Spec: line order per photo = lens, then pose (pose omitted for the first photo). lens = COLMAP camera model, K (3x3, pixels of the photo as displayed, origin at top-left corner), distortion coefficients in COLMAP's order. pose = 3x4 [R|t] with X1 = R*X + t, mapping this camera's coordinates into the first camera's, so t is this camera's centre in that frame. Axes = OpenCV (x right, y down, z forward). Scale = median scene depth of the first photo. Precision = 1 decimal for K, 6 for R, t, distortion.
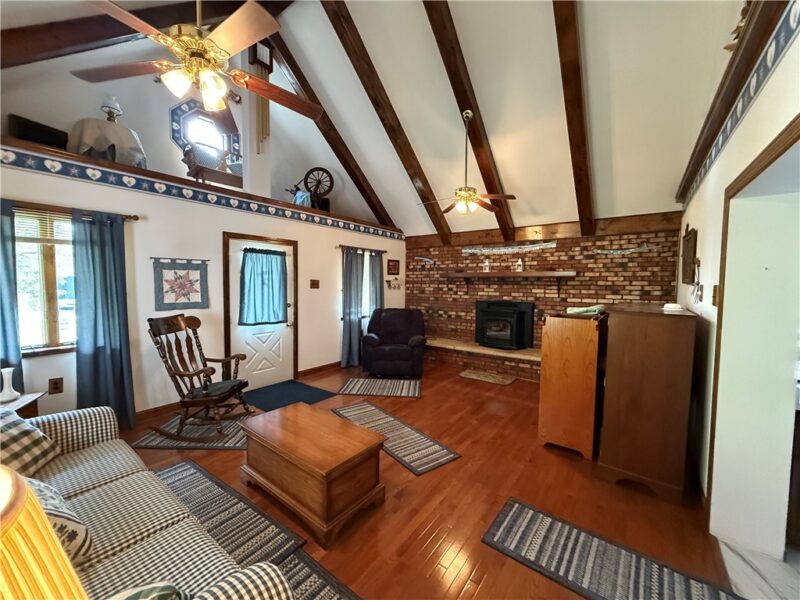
lens RADIAL K [[321.4, 0, 399.3], [0, 321.4, 301.6], [0, 0, 1]] dist [0.000044, 0.000071]
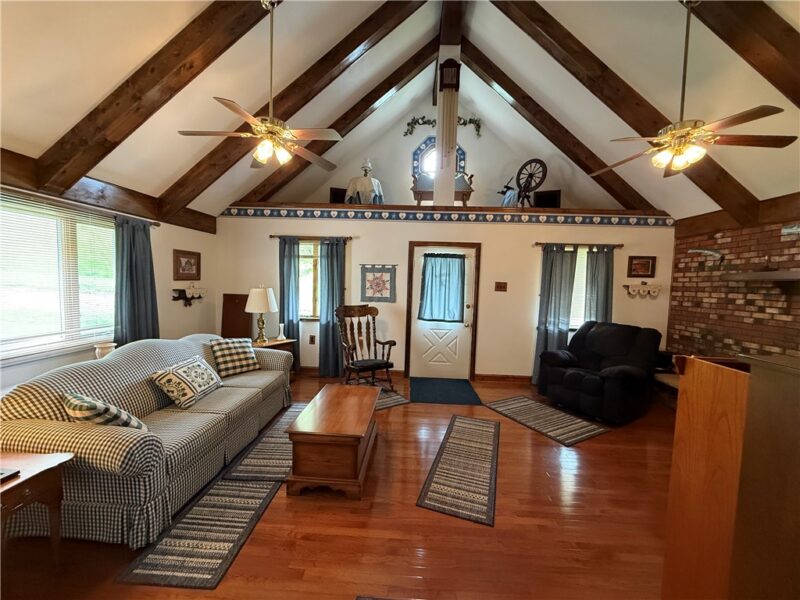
lens RADIAL K [[321.4, 0, 399.3], [0, 321.4, 301.6], [0, 0, 1]] dist [0.000044, 0.000071]
pose [[0.560237, 0.056523, -0.826402, 0.374565], [-0.073695, 0.997114, 0.018239, -0.006493], [0.825047, 0.050684, 0.562786, 0.238045]]
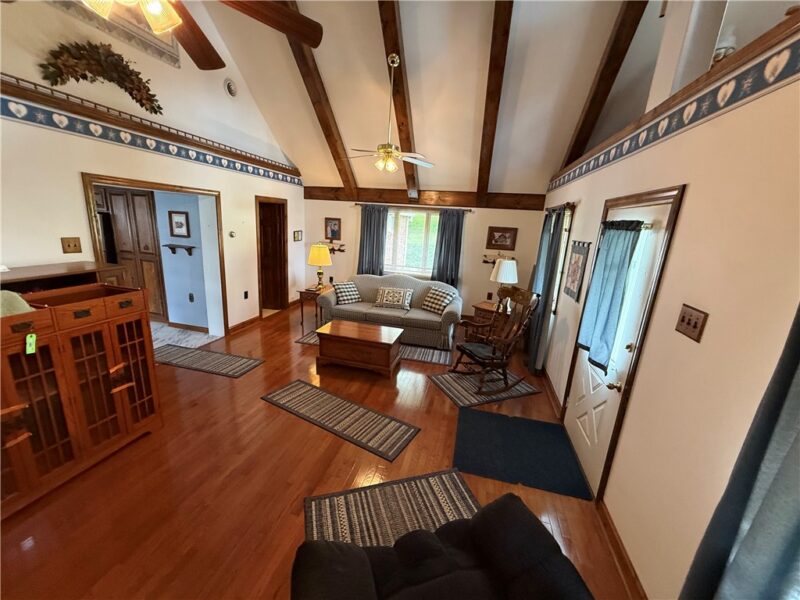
lens RADIAL K [[321.4, 0, 399.3], [0, 321.4, 301.6], [0, 0, 1]] dist [0.000044, 0.000071]
pose [[-0.921393, 0.033521, -0.387185, 0.102158], [-0.089690, 0.951038, 0.295774, -0.143064], [0.378142, 0.307251, -0.873273, 1.220077]]
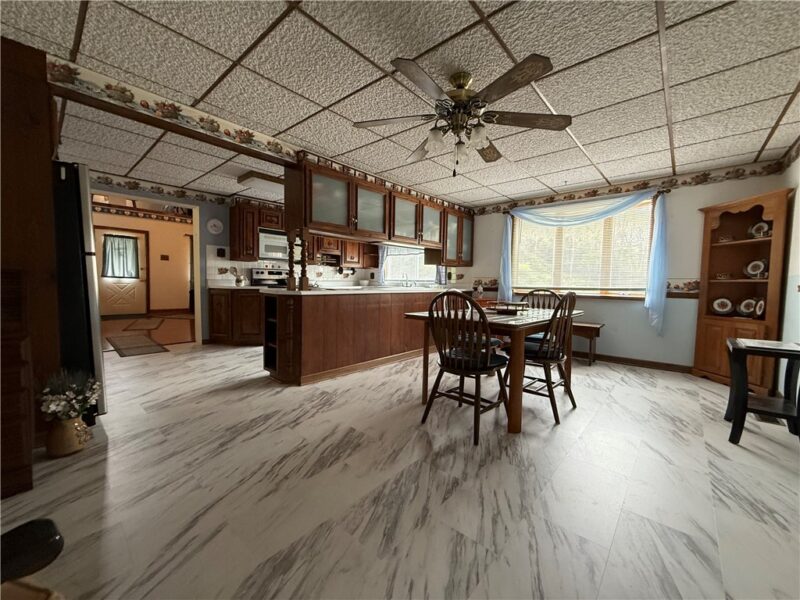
lens RADIAL K [[321.4, 0, 399.3], [0, 321.4, 301.6], [0, 0, 1]] dist [0.000044, 0.000071]
pose [[0.996488, 0.013431, -0.082646, 1.136738], [-0.014018, 0.999880, -0.006530, 0.173845], [0.082548, 0.007666, 0.996558, -0.569255]]
